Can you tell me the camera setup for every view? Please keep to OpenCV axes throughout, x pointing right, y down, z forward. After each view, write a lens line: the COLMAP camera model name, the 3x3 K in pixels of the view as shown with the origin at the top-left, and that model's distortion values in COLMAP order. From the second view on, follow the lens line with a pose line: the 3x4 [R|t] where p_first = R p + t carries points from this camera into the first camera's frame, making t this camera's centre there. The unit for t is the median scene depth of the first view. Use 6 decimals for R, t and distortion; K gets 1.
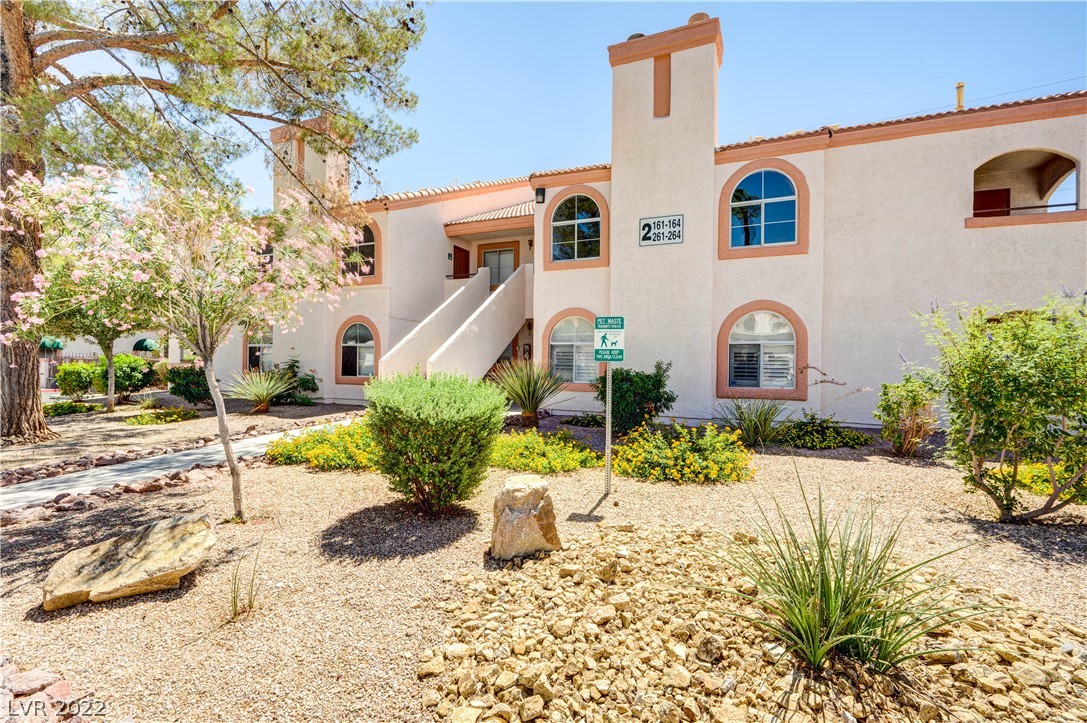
lens RADIAL K [[490.5, 0, 545.3], [0, 490.5, 361.0], [0, 0, 1]] dist [-0.001363, 0.000109]
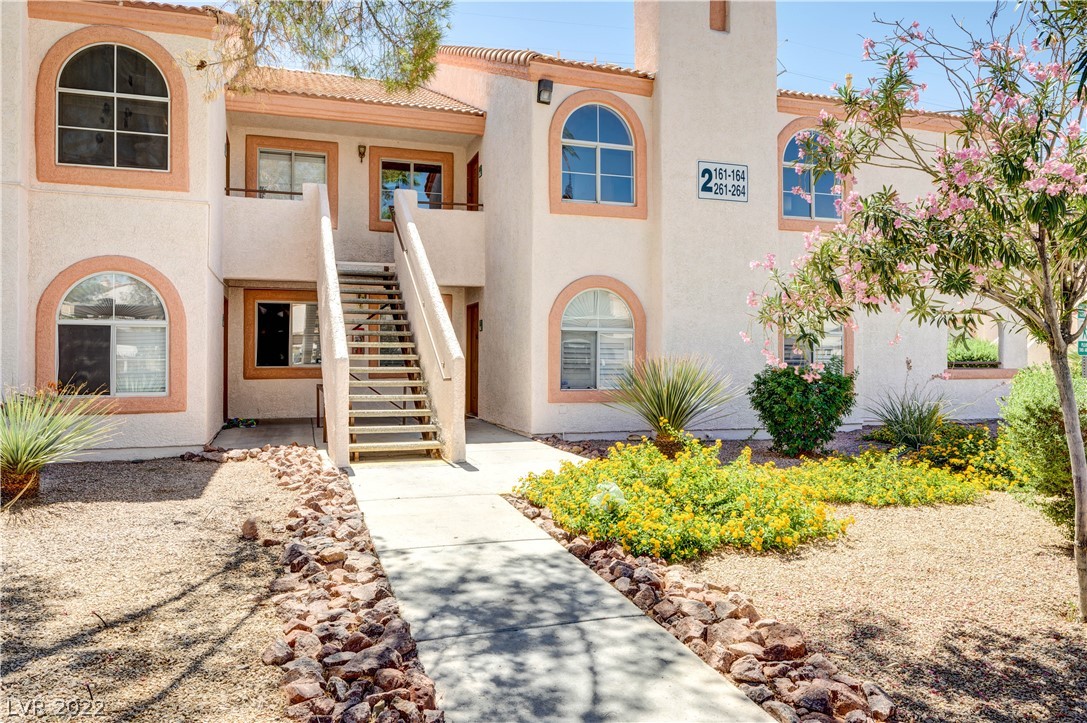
lens RADIAL K [[755.0, 0, 543.7], [0, 755.0, 346.5], [0, 0, 1]] dist [0.002240, 0.001408]
pose [[0.738332, -0.000443, 0.674437, -0.703414], [0.005492, 0.999971, -0.005356, -0.008023], [-0.674415, 0.007659, 0.738313, 0.312736]]
